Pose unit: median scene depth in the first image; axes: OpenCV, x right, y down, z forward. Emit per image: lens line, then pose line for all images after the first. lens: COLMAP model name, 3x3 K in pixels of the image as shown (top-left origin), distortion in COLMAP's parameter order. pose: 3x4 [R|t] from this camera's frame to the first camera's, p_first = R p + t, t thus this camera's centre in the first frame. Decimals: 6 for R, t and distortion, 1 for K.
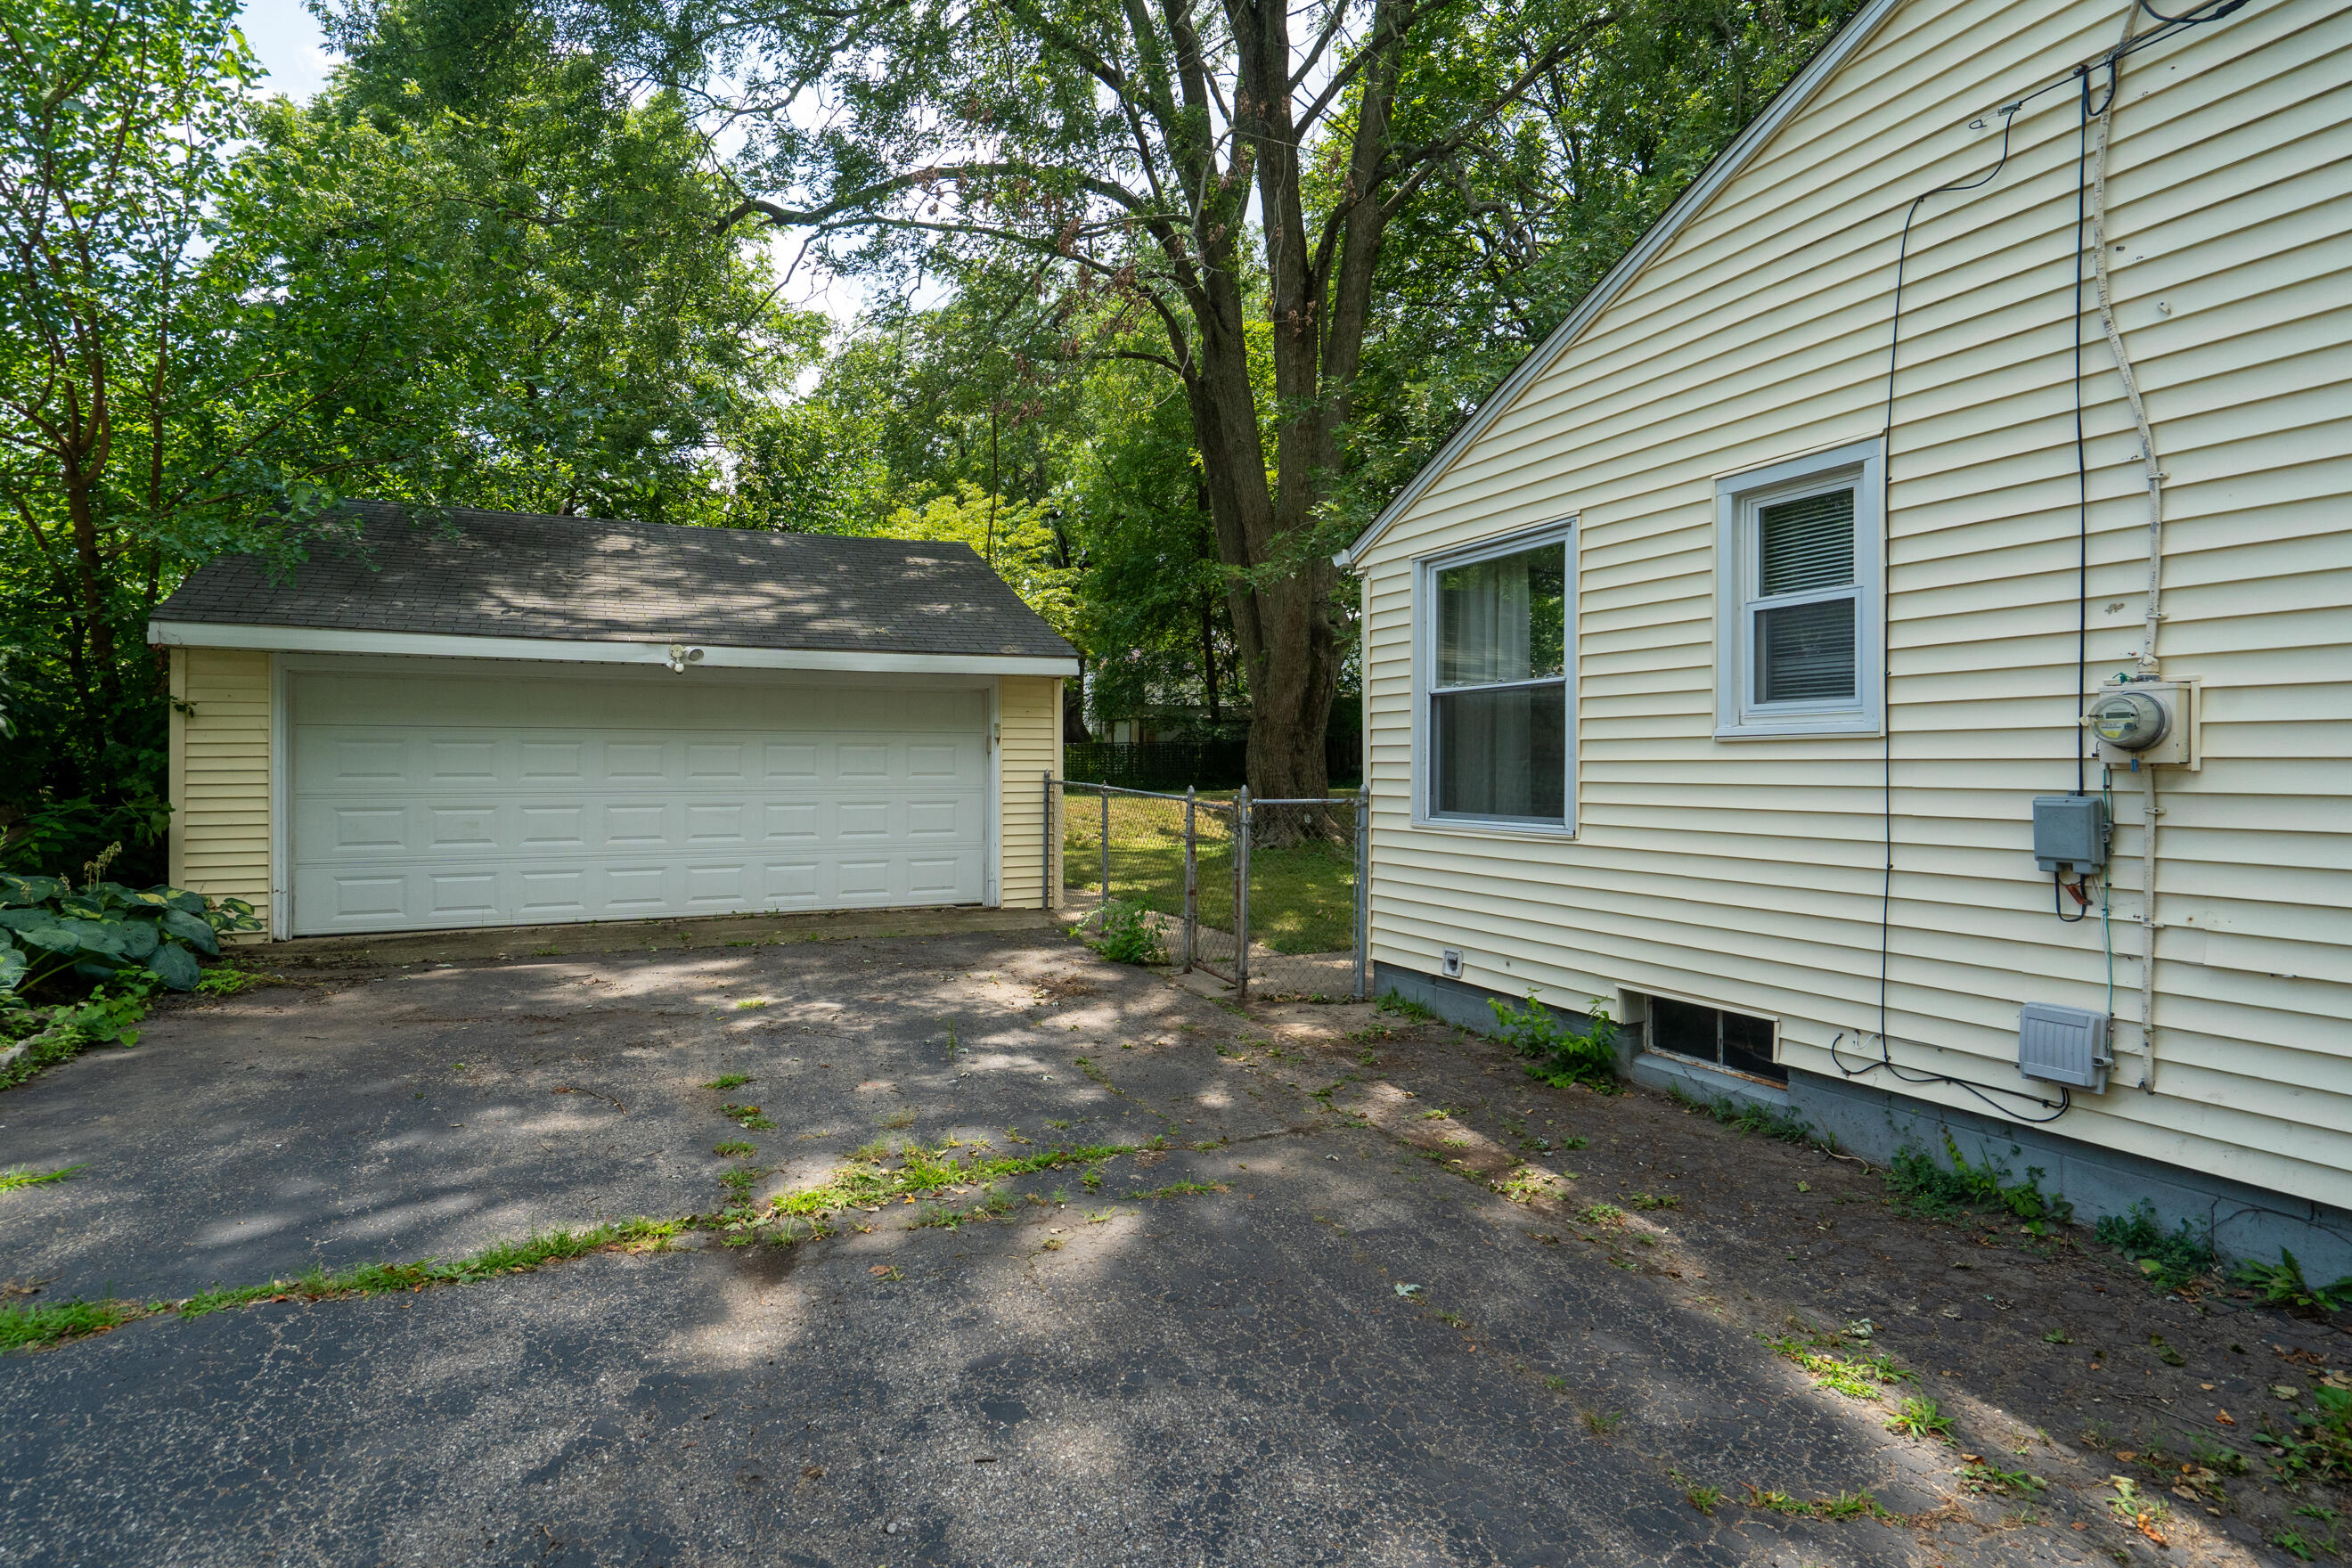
lens RADIAL K [[1222.6, 0, 1176.0], [0, 1222.6, 784.0], [0, 0, 1]] dist [-0.000008, -0.000005]
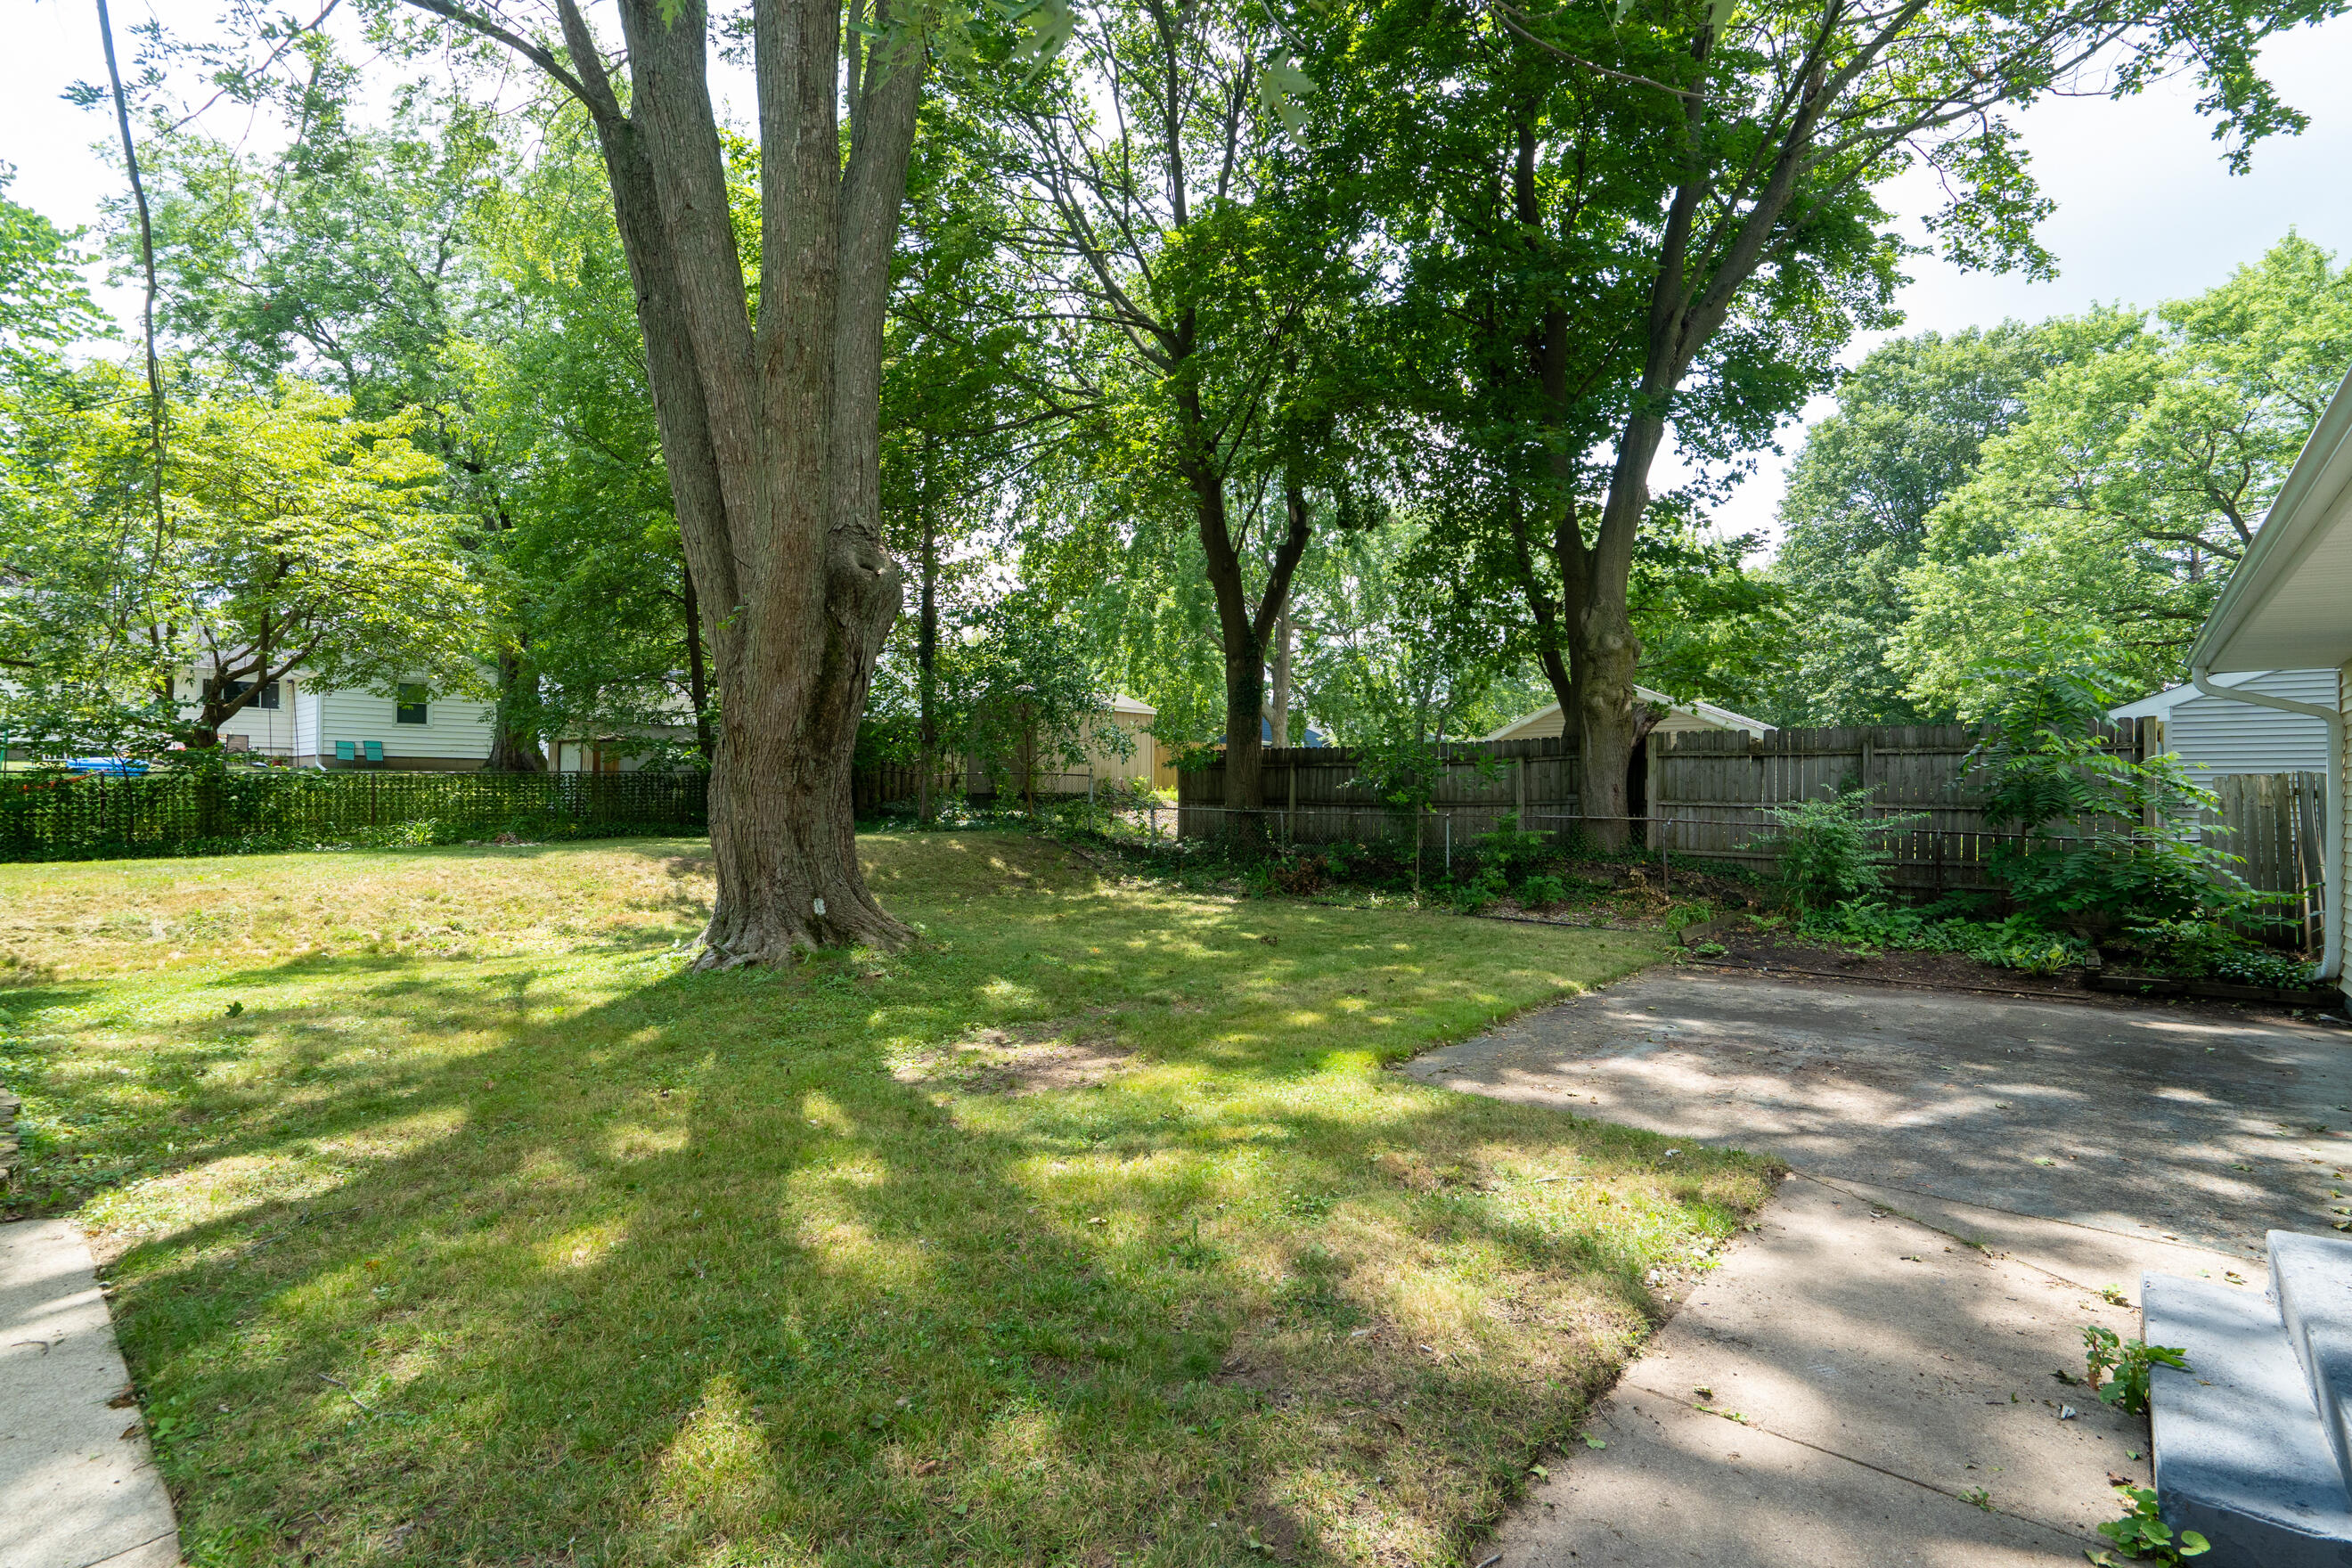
lens RADIAL K [[1023.2, 0, 1176.0], [0, 1023.2, 784.0], [0, 0, 1]] dist [-0.014787, 0.000260]
pose [[0.908373, 0.005575, 0.418123, 0.055380], [0.004740, 0.999710, -0.023626, -0.016231], [-0.418134, 0.023443, 0.908083, 0.464592]]
